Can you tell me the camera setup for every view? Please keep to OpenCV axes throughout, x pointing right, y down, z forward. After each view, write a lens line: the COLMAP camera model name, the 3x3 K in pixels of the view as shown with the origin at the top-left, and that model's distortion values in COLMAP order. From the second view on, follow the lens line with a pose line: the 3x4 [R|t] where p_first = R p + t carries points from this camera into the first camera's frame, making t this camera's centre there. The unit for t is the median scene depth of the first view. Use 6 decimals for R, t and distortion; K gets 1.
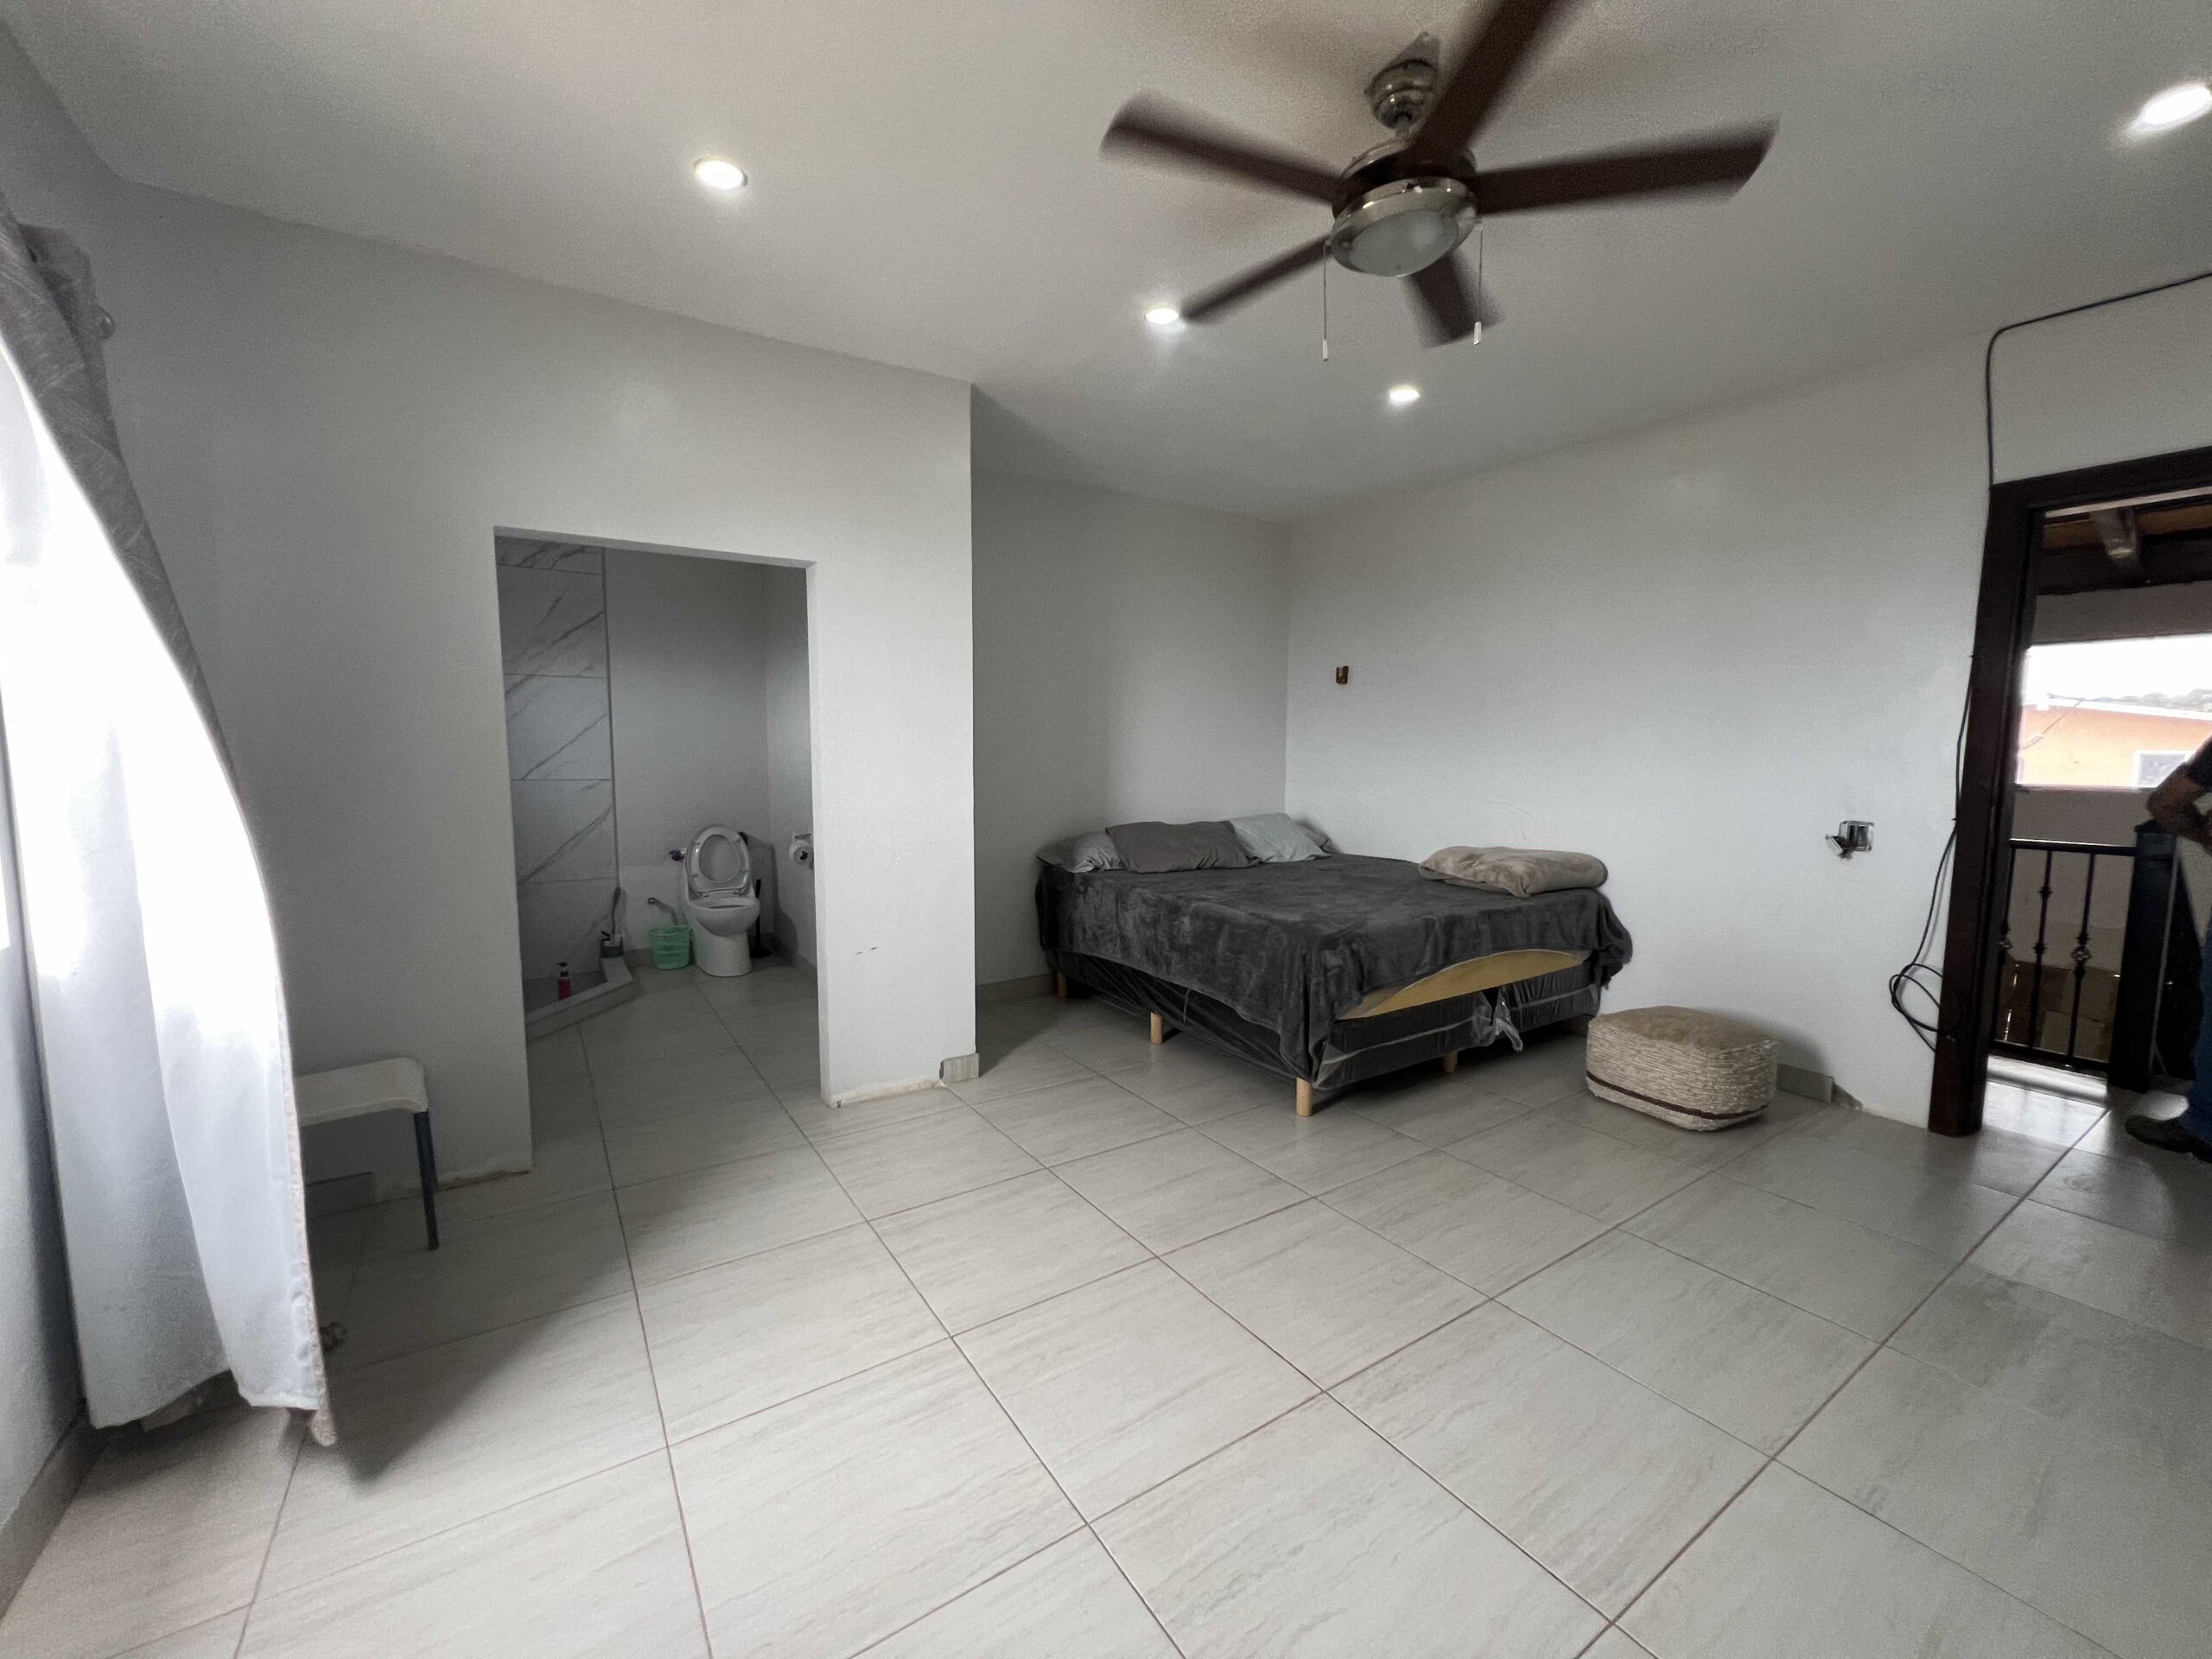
lens RADIAL K [[895.0, 0, 1106.0], [0, 895.0, 829.5], [0, 0, 1]] dist [-0.001905, 0.000495]
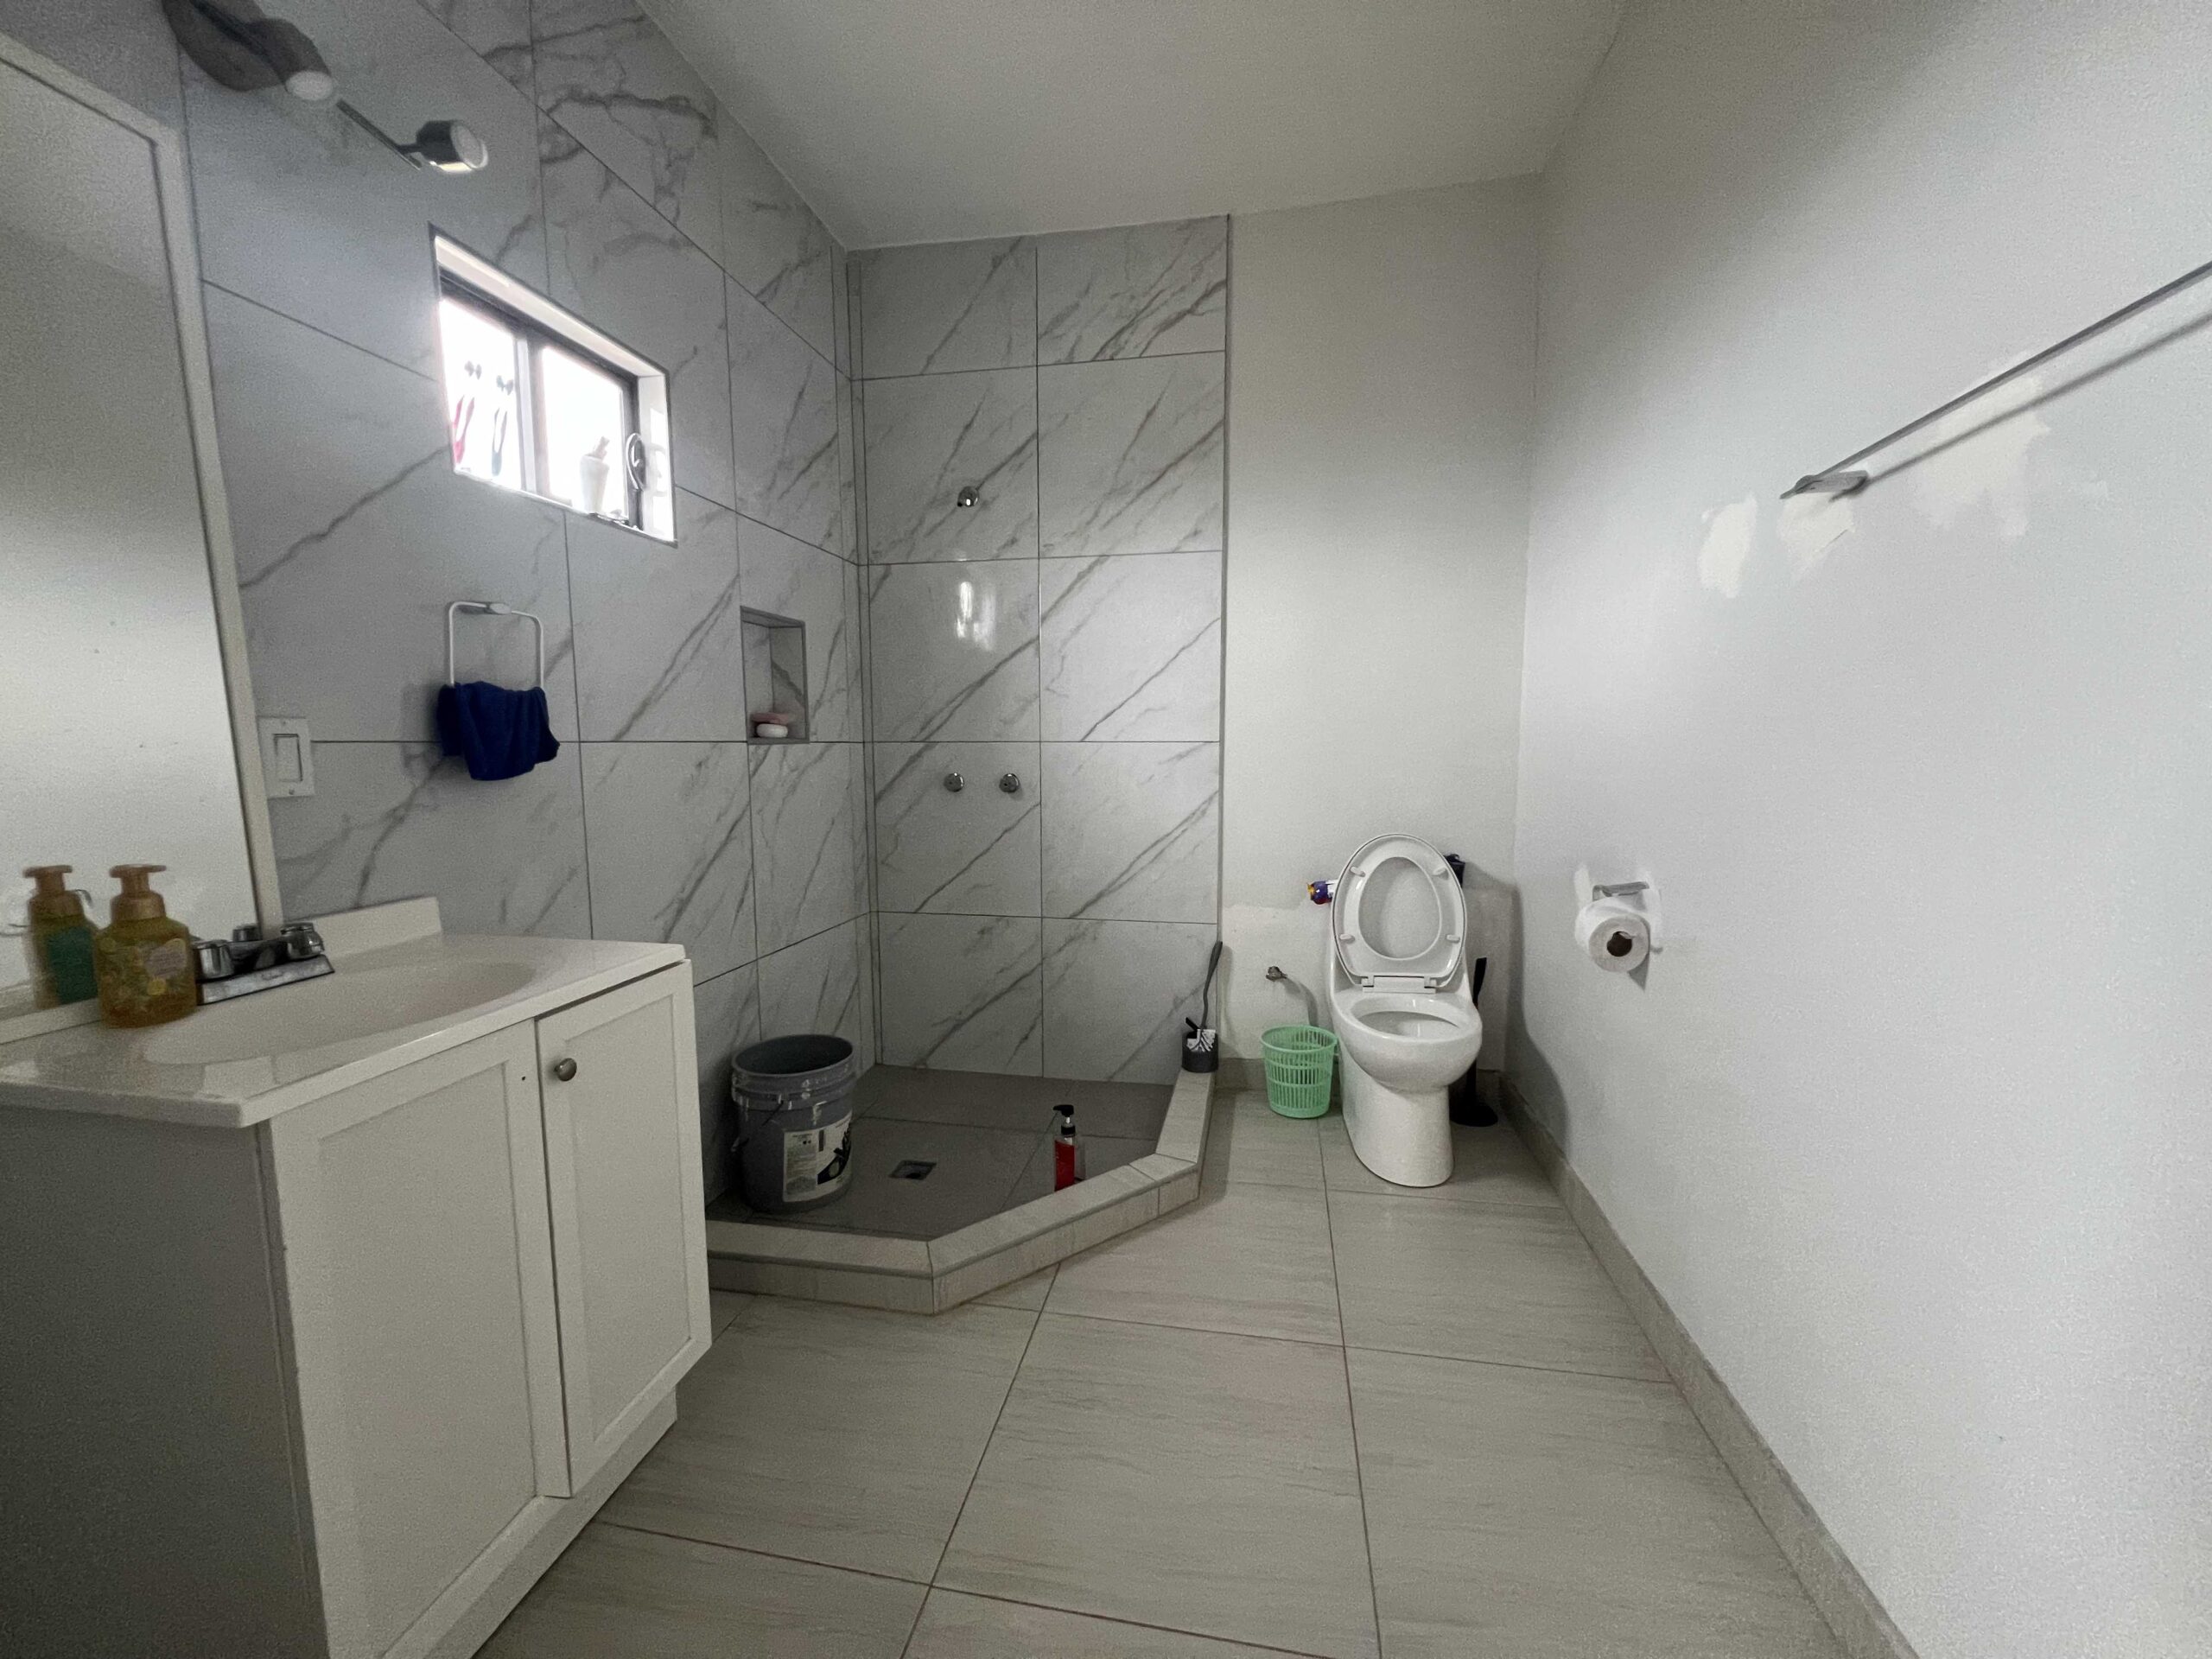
lens RADIAL K [[895.0, 0, 1106.0], [0, 895.0, 829.5], [0, 0, 1]] dist [-0.001905, 0.000495]
pose [[0.725887, 0.060946, -0.685108, -0.227379], [-0.059524, 0.997896, 0.025704, -0.012485], [0.685233, 0.022122, 0.727988, 0.555637]]
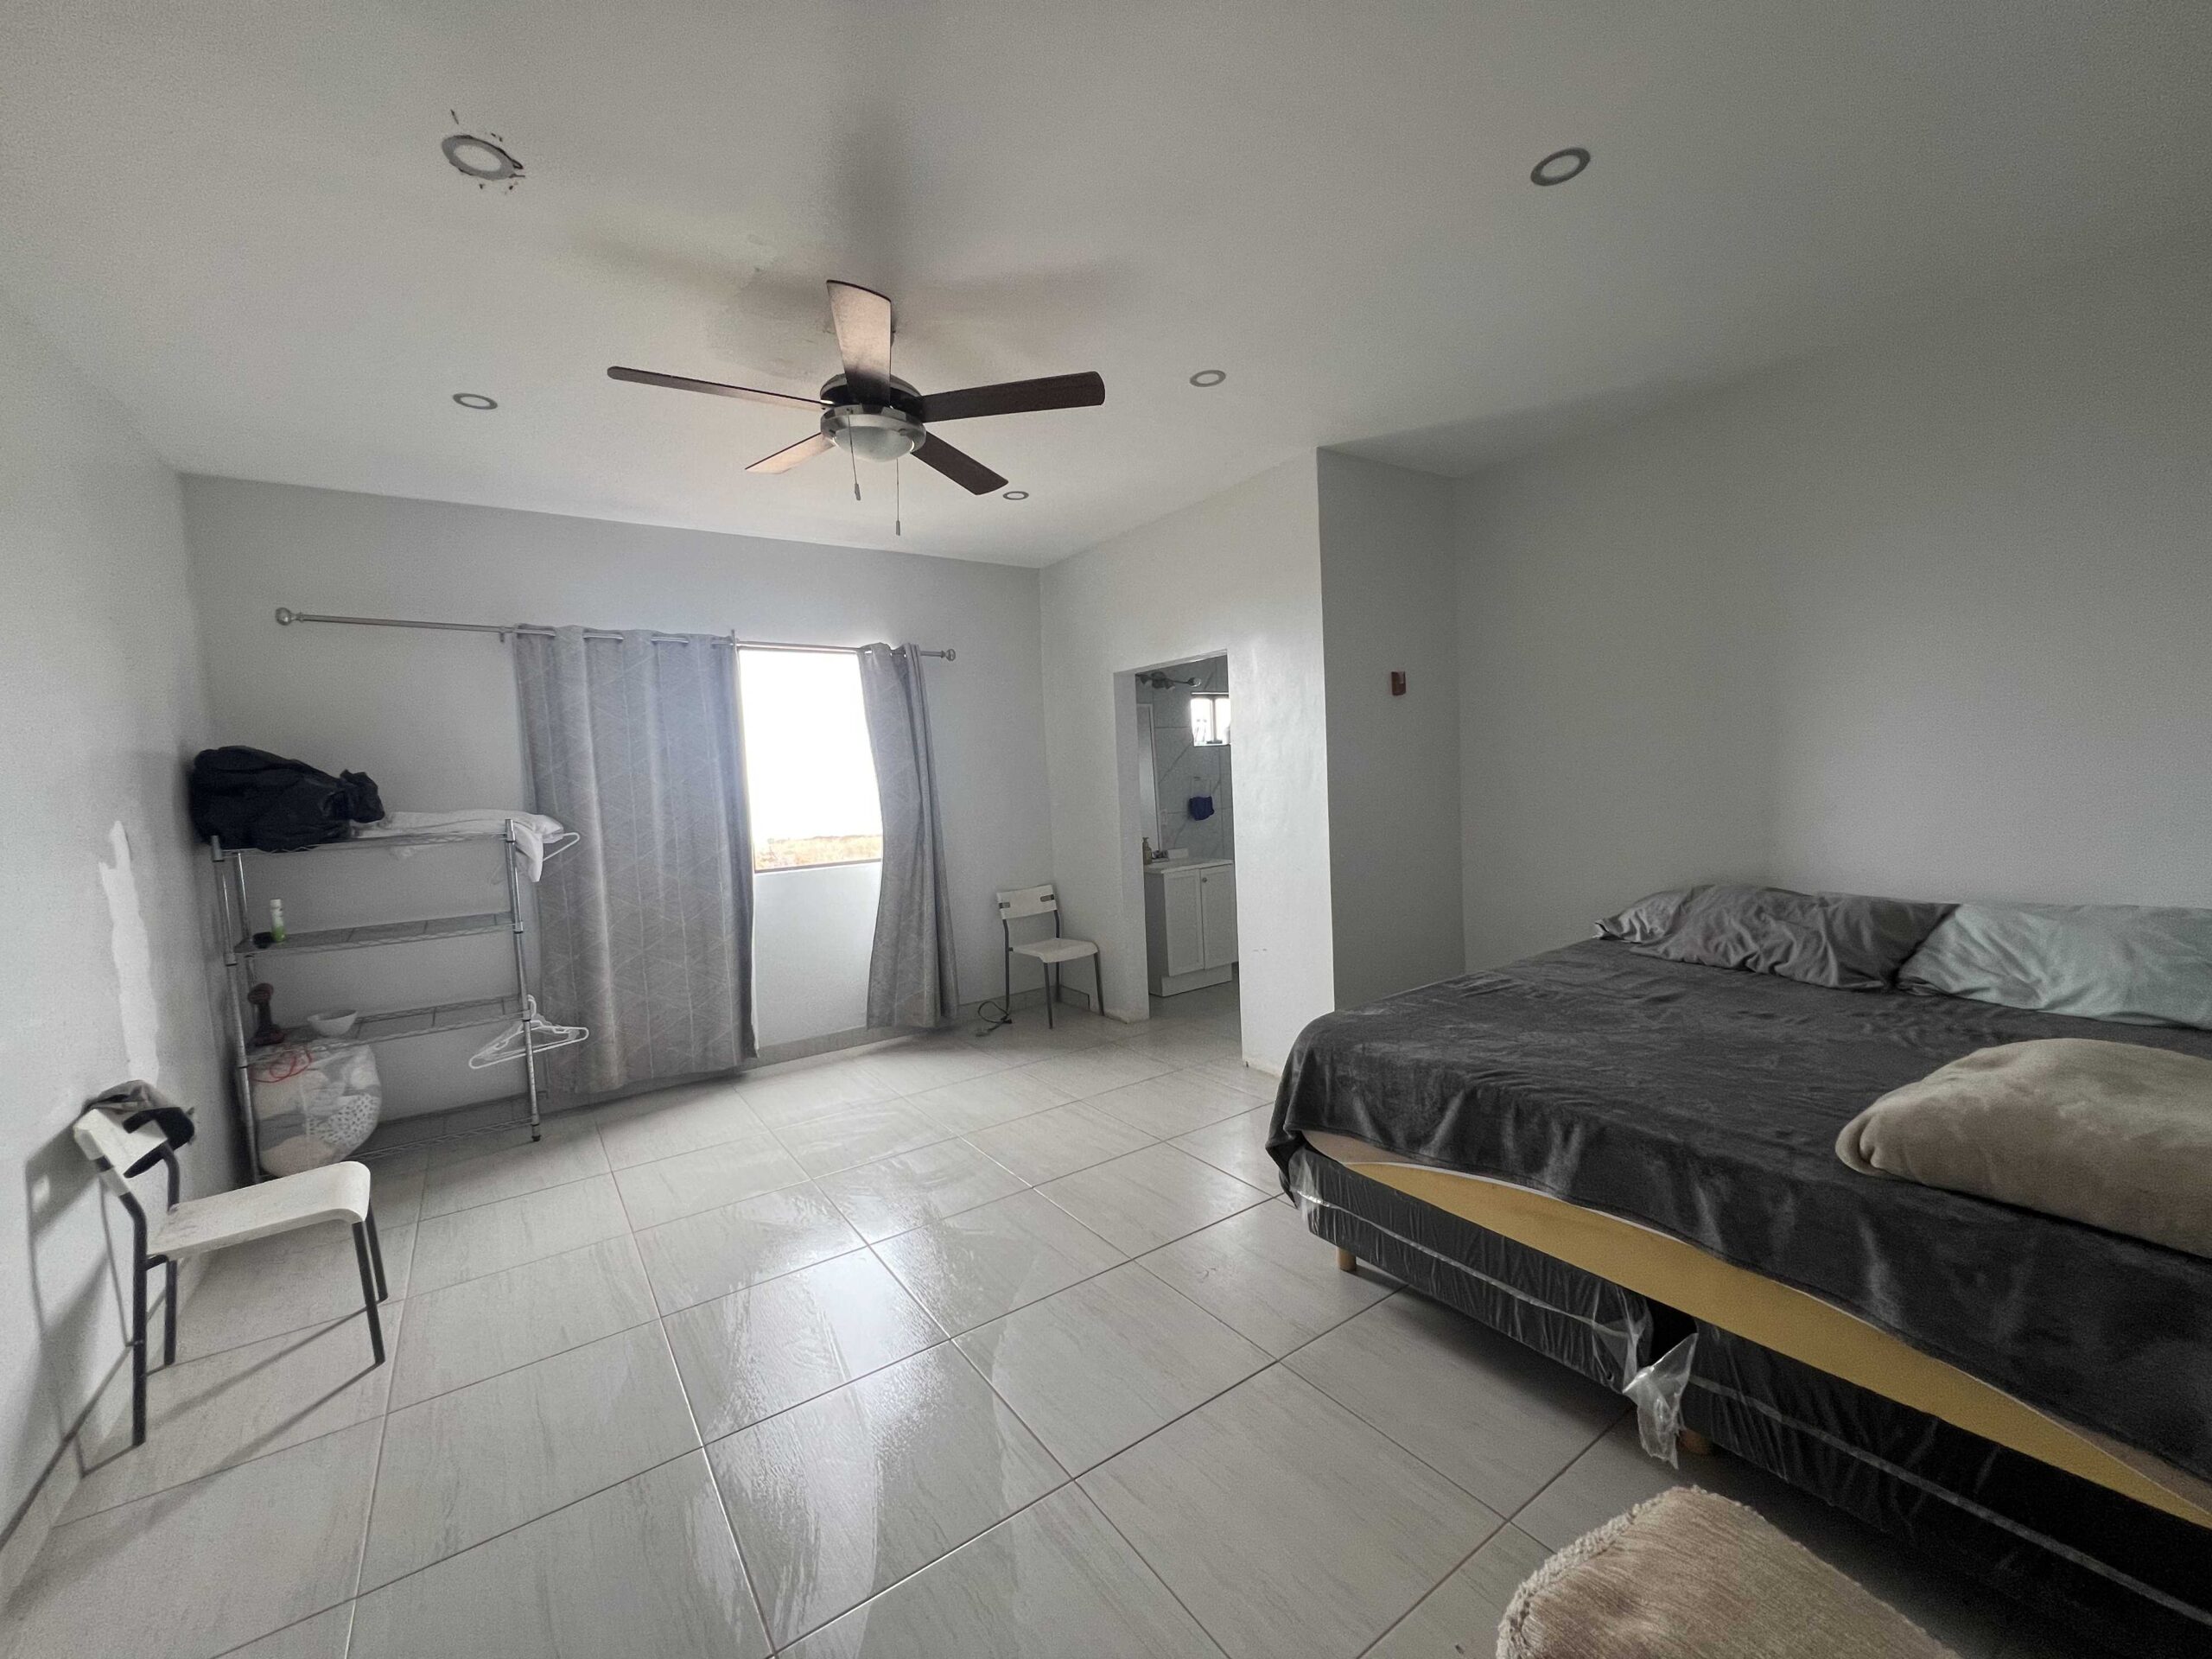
lens RADIAL K [[889.6, 0, 1106.0], [0, 889.6, 829.5], [0, 0, 1]] dist [-0.001941, 0.001226]
pose [[0.028596, 0.056183, -0.998011, 0.596137], [-0.043349, 0.997550, 0.054915, -0.055675], [0.998651, 0.041692, 0.030962, 0.470040]]
